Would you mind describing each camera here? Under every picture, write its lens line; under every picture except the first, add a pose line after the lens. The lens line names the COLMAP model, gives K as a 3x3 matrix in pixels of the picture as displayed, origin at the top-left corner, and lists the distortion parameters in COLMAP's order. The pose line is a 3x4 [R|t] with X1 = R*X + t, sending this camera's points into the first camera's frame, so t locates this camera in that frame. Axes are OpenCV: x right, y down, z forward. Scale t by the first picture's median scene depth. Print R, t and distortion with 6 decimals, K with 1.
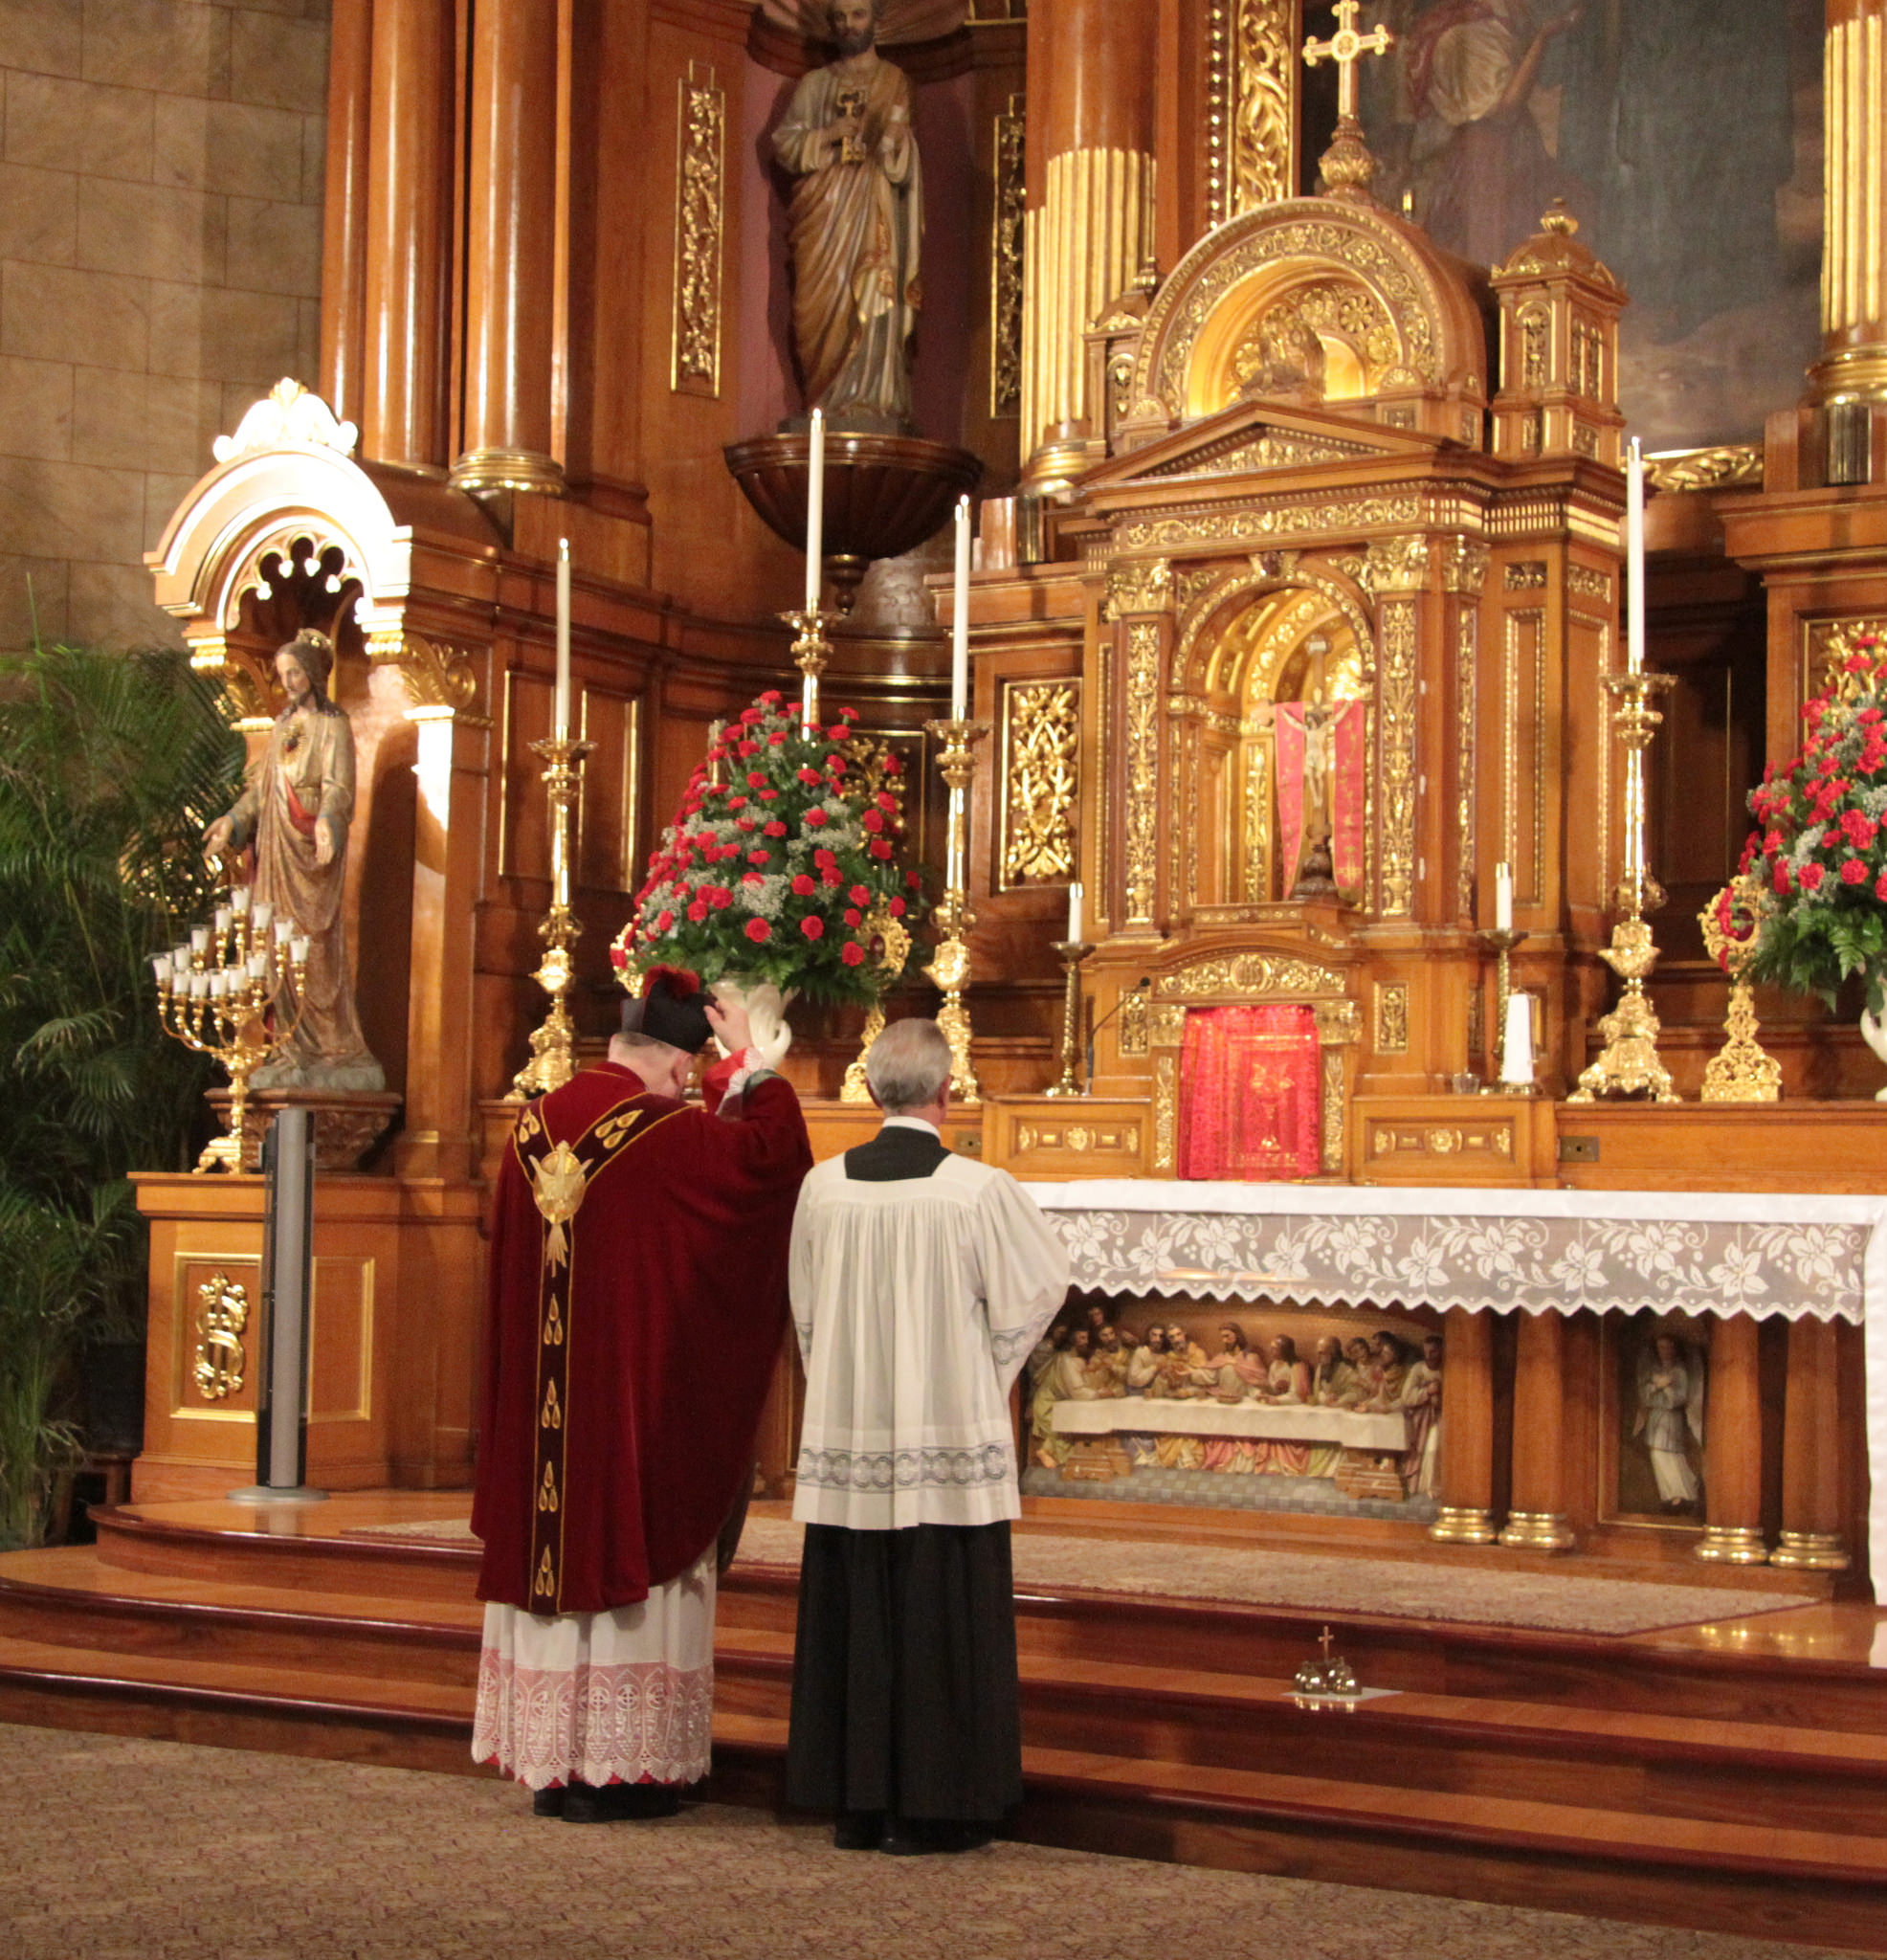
lens RADIAL K [[3907.3, 0, 942.8], [0, 3907.3, 1078.8], [0, 0, 1]] dist [0.037059, -0.260934]
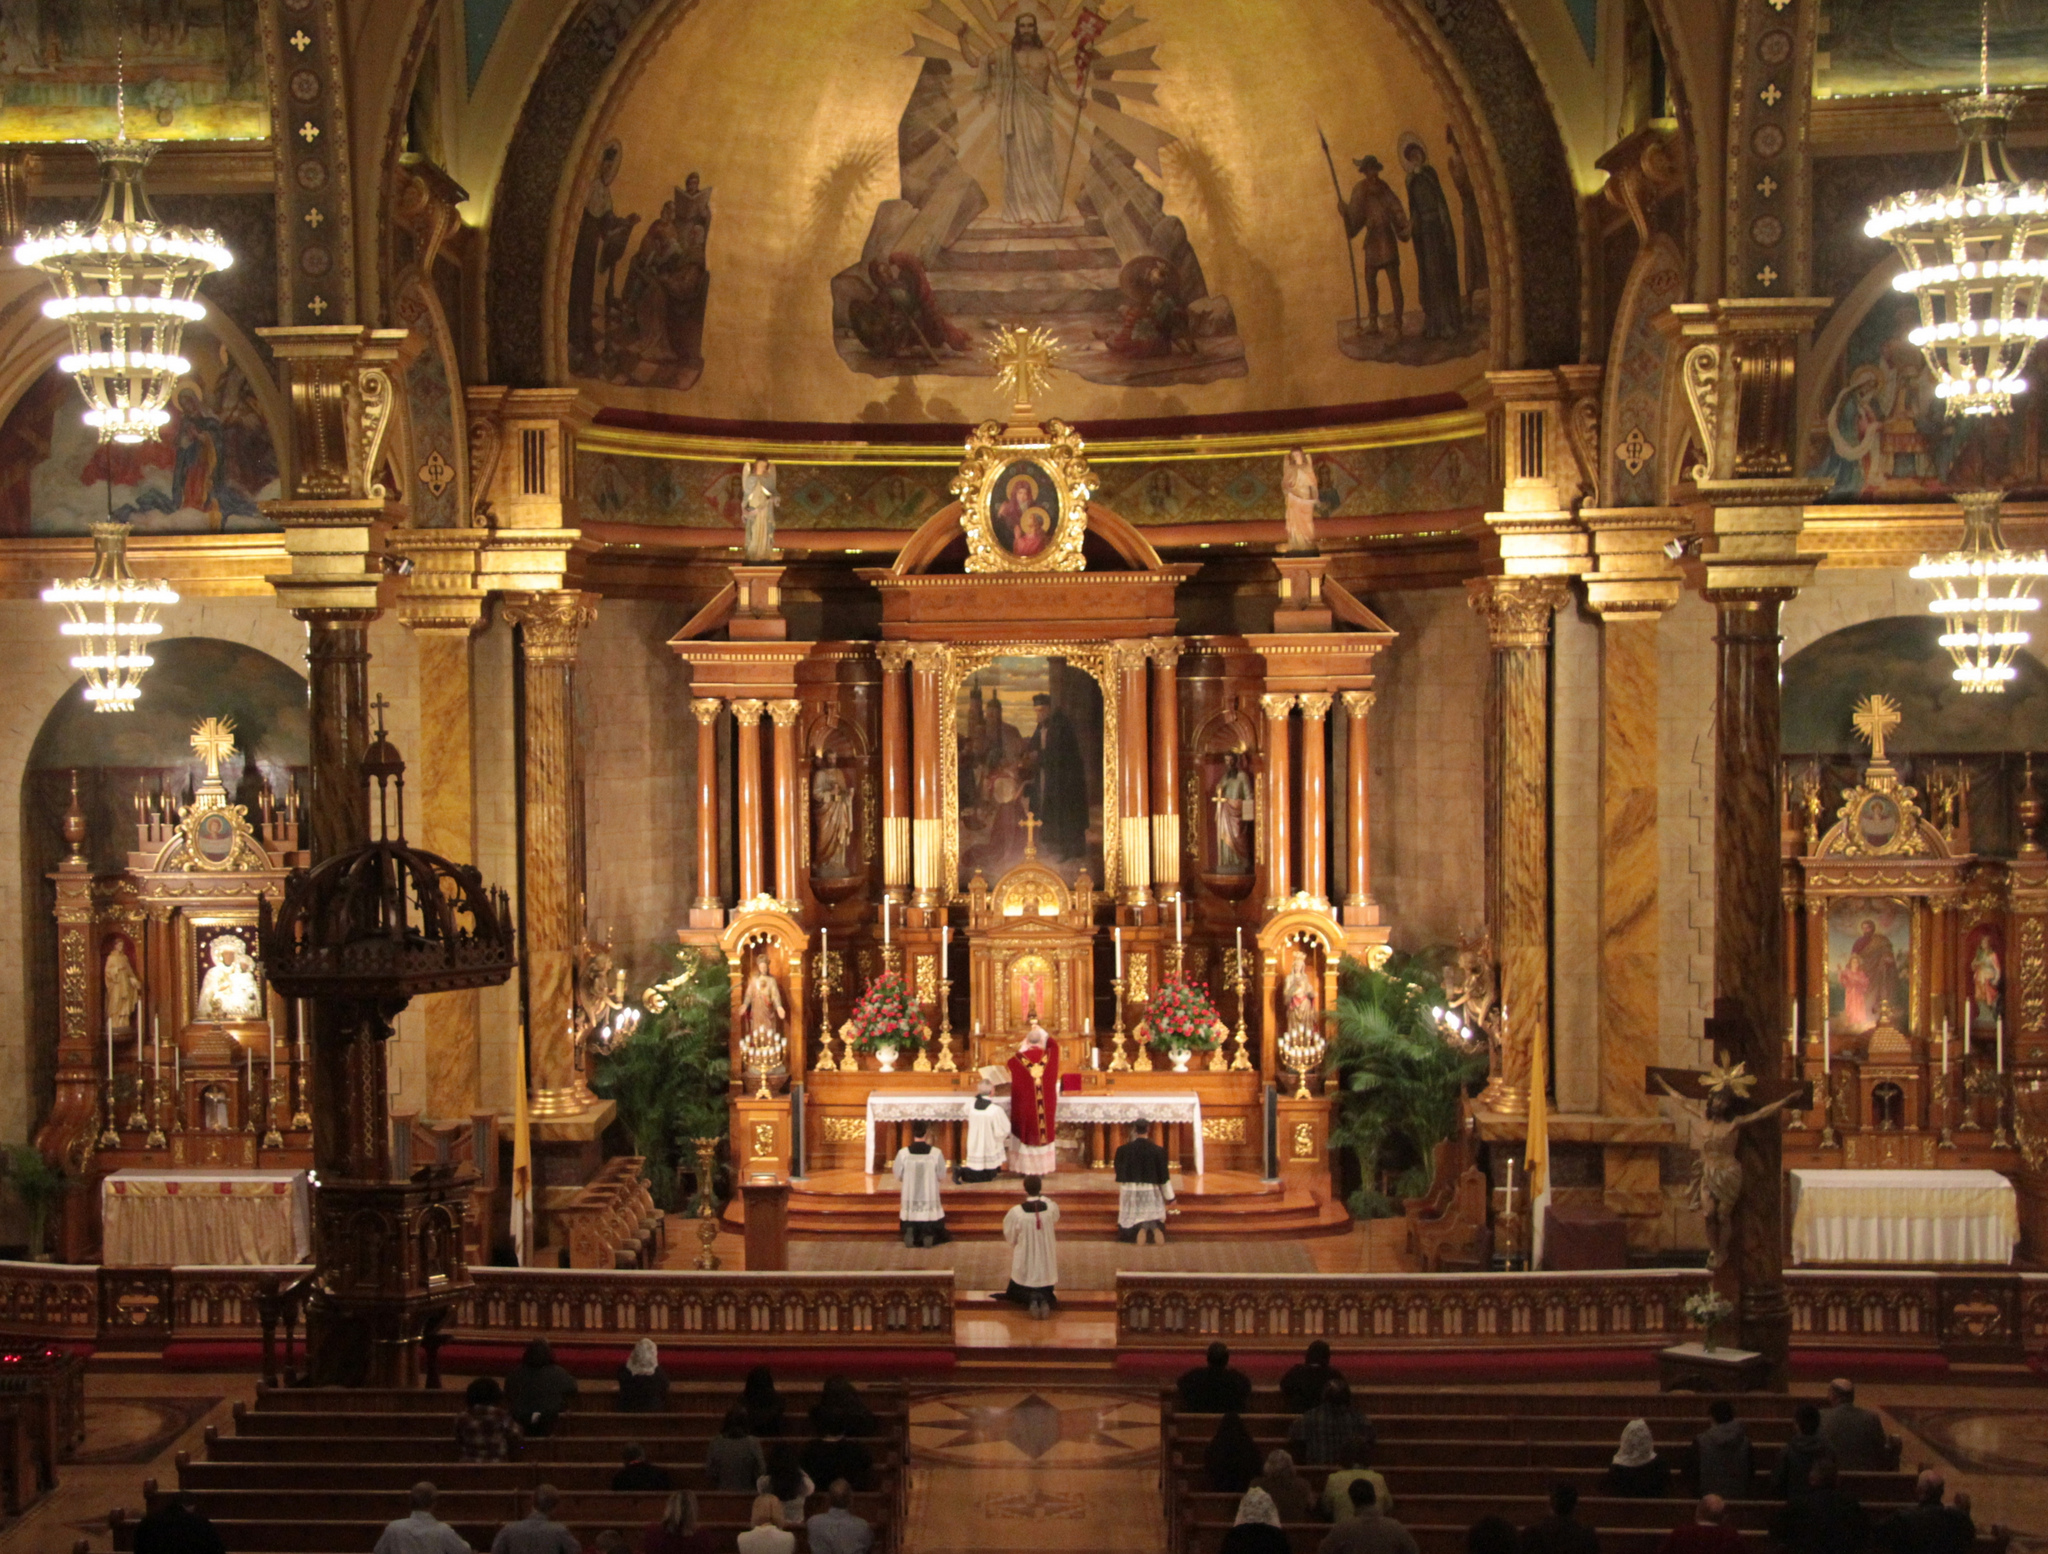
lens RADIAL K [[3049.8, 0, 850.2], [0, 3049.8, 803.3], [0, 0, 1]] dist [0.019354, 0.243609]
pose [[0.864623, -0.050067, 0.499921, -1.846468], [0.007856, 0.996248, 0.086187, -0.608104], [-0.502361, -0.070592, 0.861772, -1.902035]]
